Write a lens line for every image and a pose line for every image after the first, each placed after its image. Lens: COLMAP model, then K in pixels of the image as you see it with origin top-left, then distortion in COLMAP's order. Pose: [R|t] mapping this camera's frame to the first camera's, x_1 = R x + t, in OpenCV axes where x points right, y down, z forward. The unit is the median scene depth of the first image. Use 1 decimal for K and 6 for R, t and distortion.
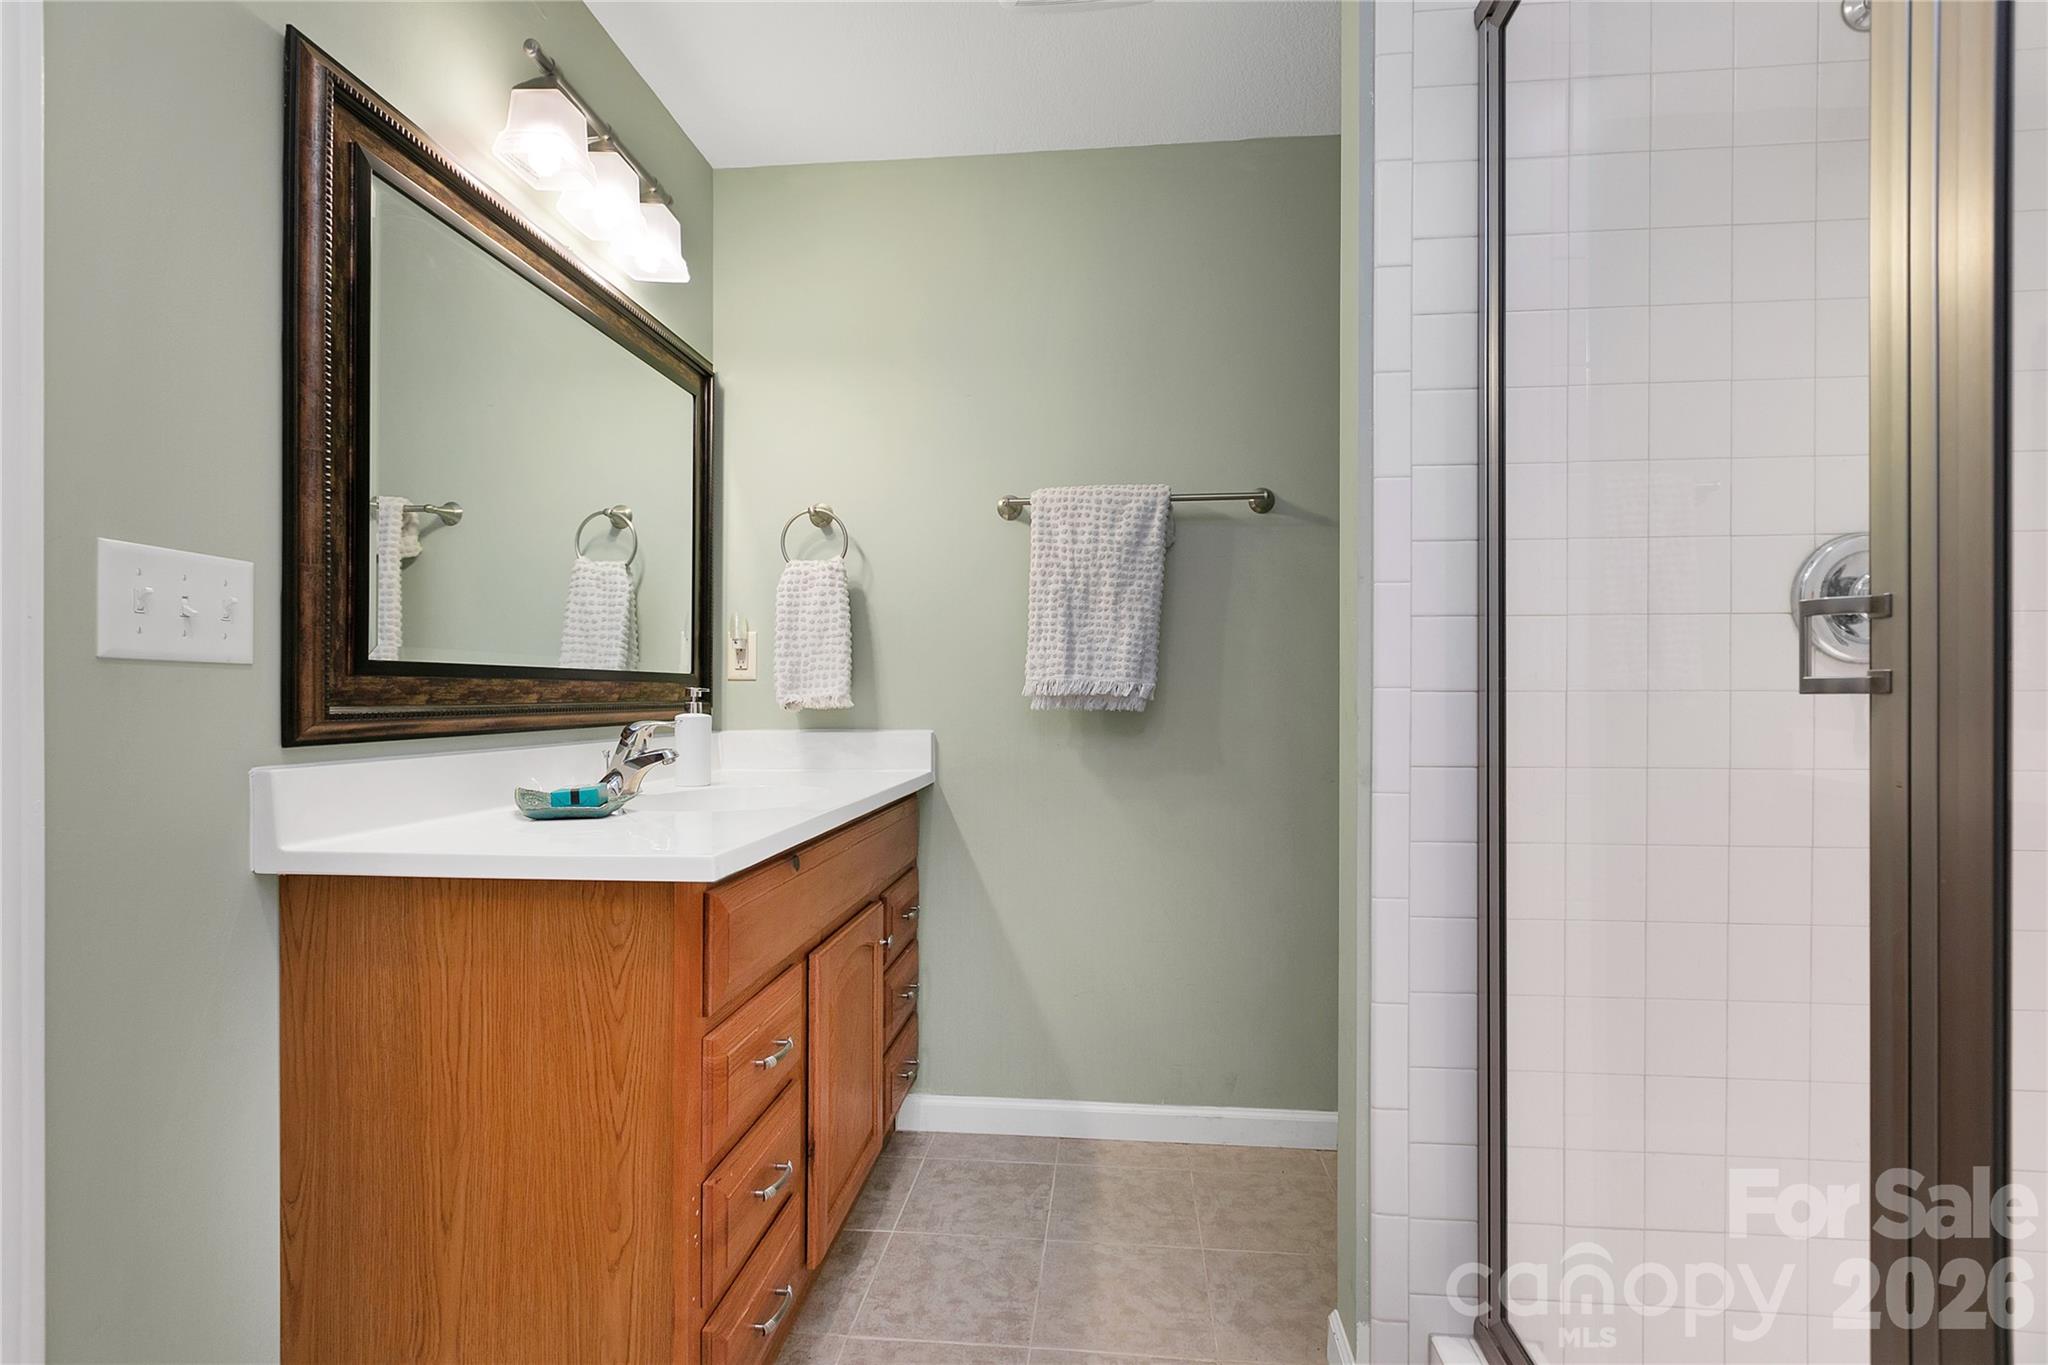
lens RADIAL K [[934.0, 0, 1029.6], [0, 934.0, 699.6], [0, 0, 1]] dist [0.011940, -0.001689]
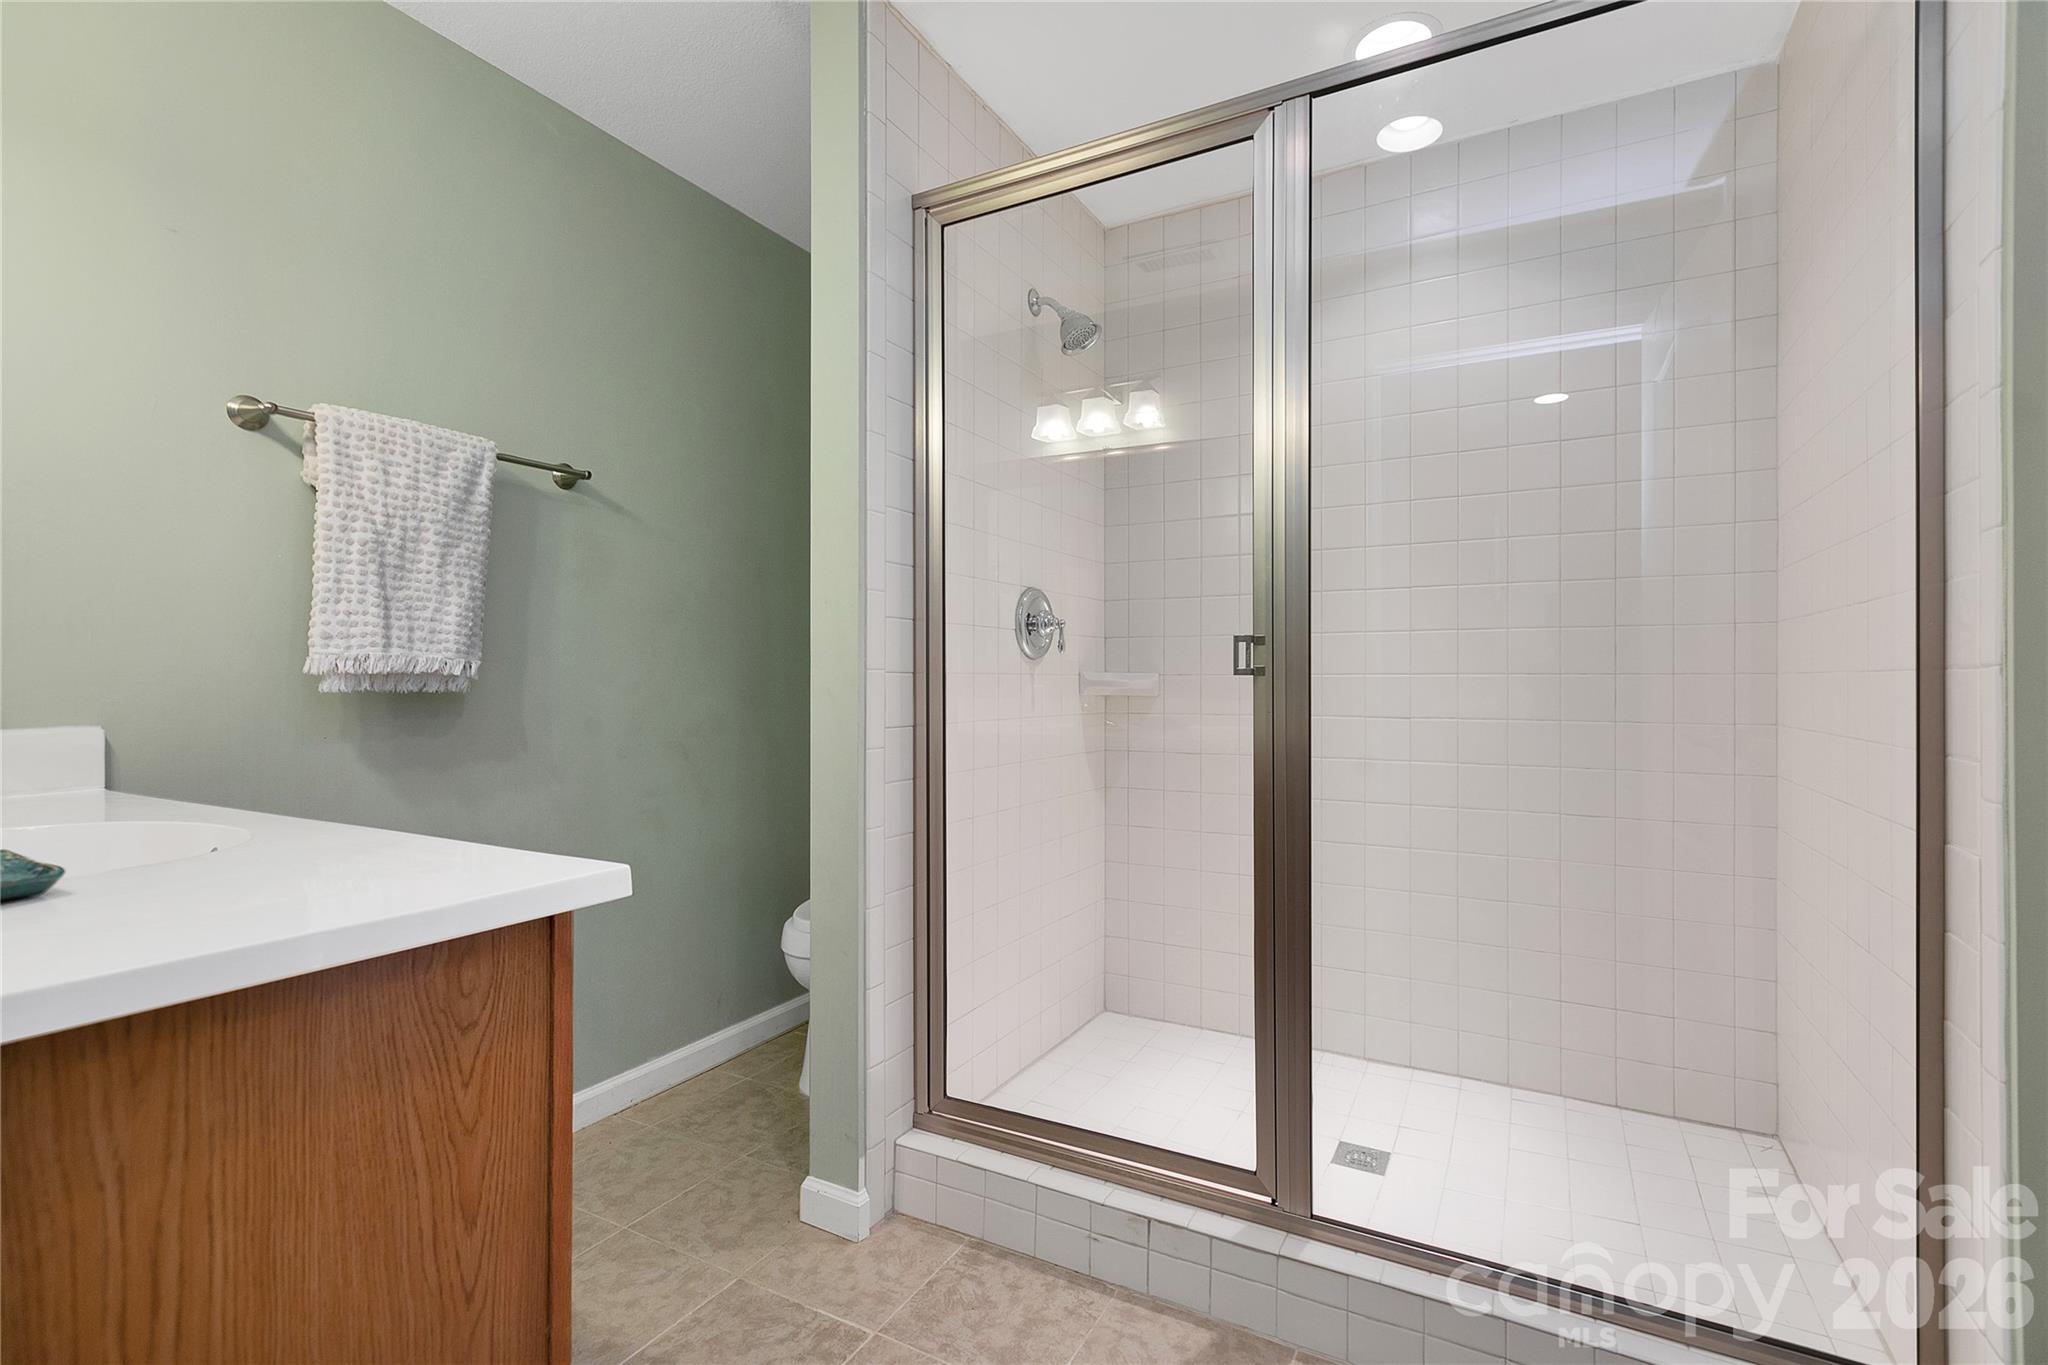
lens RADIAL K [[934.0, 0, 1026.7], [0, 934.0, 674.7], [0, 0, 1]] dist [0.011940, -0.001689]
pose [[0.398093, 0.006280, 0.917324, -0.477017], [0.001142, 0.999972, -0.007342, 0.002504], [-0.917344, 0.003970, 0.398075, 0.172165]]
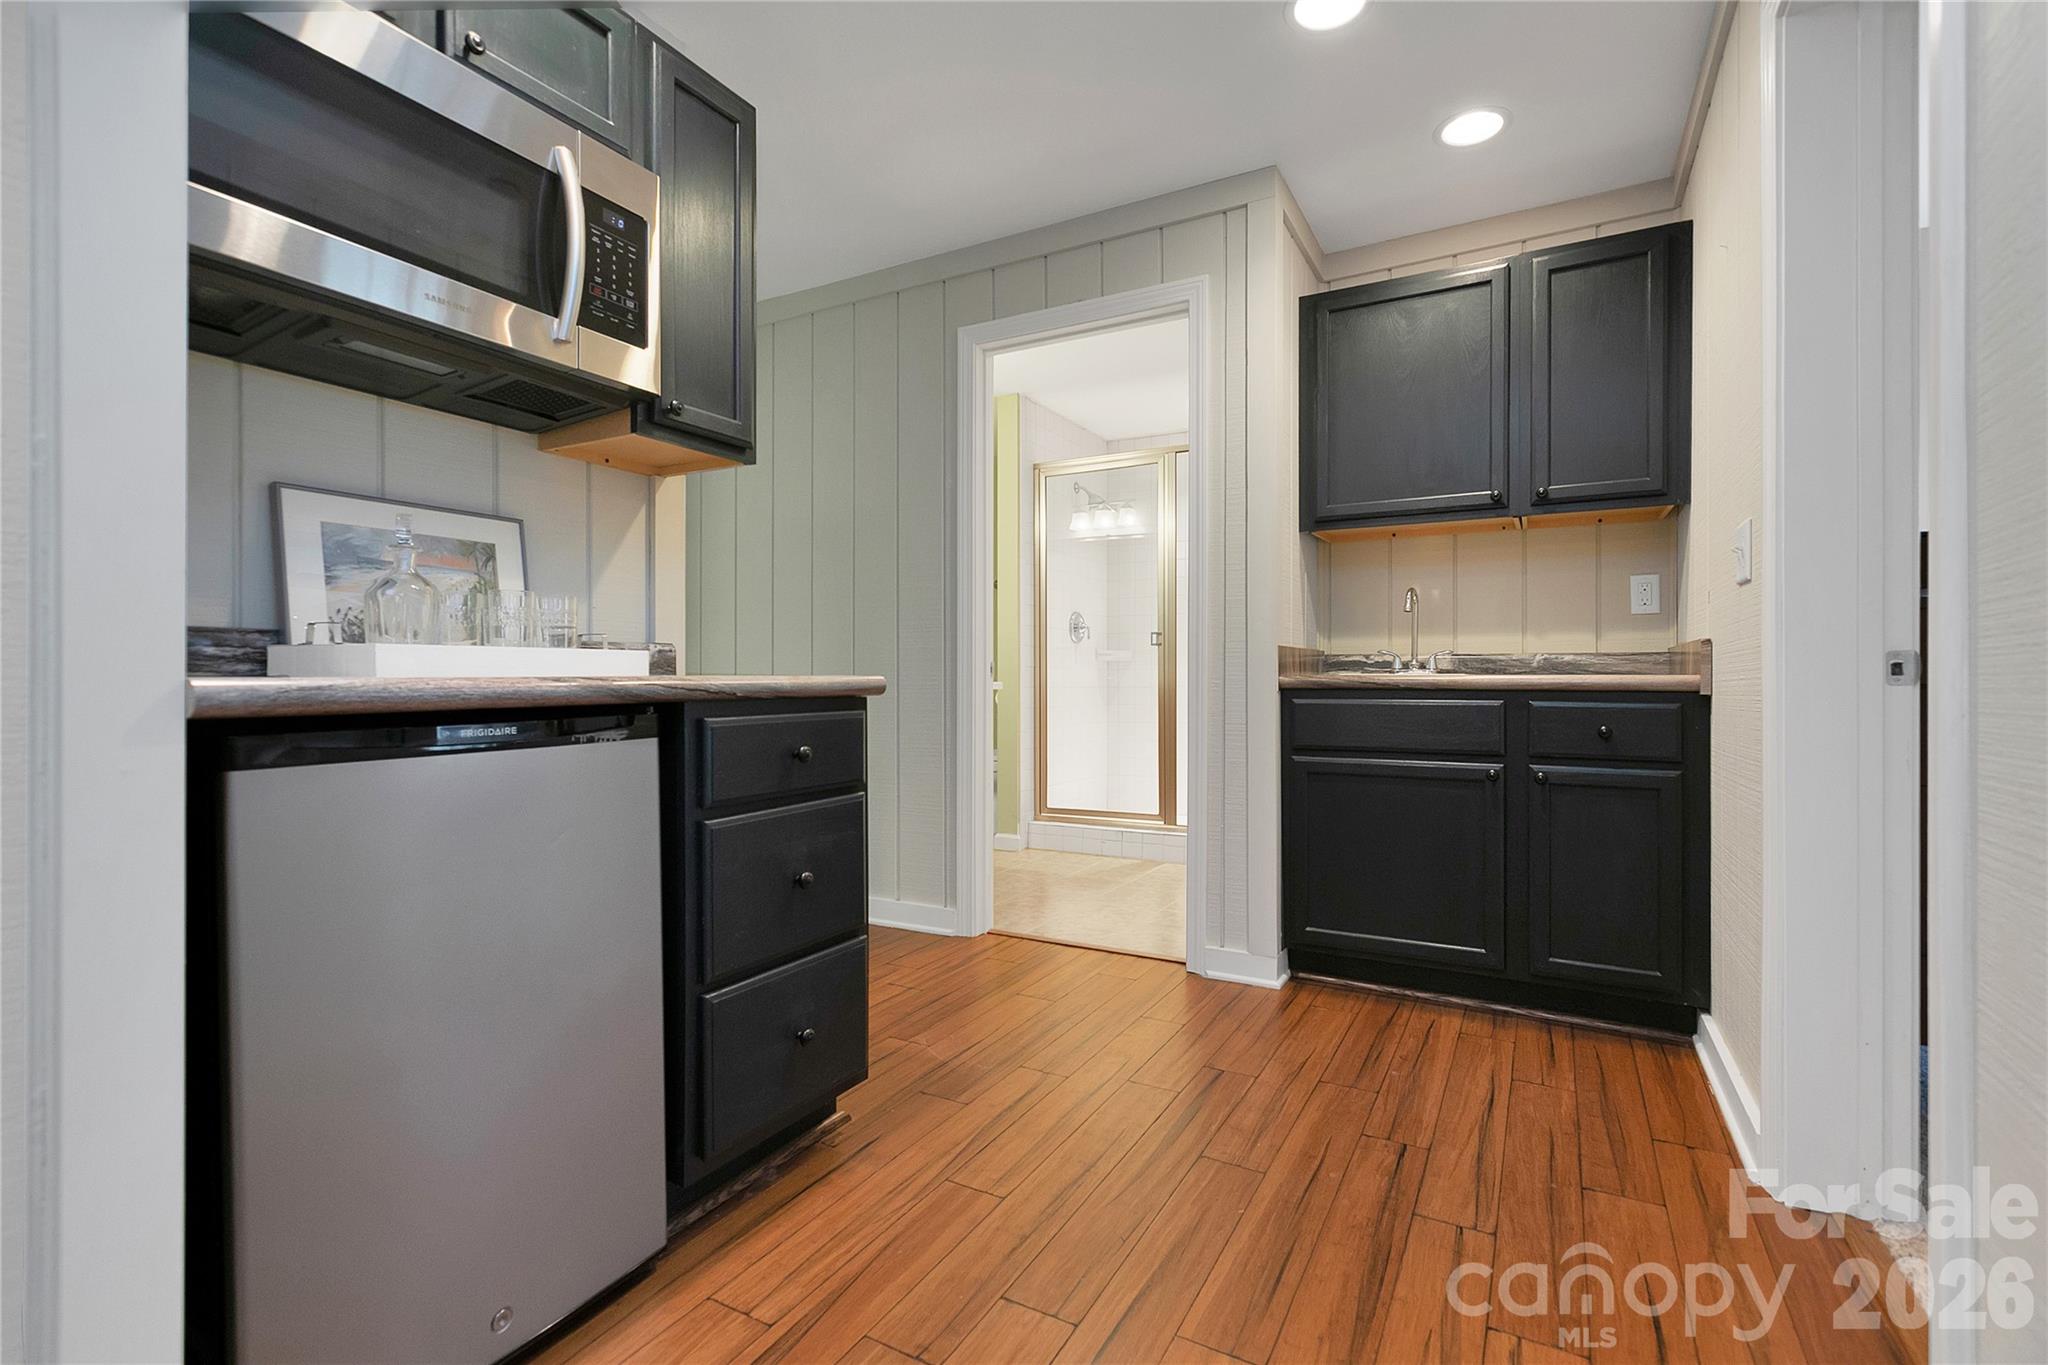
lens RADIAL K [[934.0, 0, 1032.3], [0, 934.0, 683.7], [0, 0, 1]] dist [0.011940, -0.001689]
pose [[0.394722, -0.000246, 0.918800, -1.831693], [0.000280, 1.000000, 0.000147, 0.085368], [-0.918800, 0.000199, 0.394723, -0.284561]]
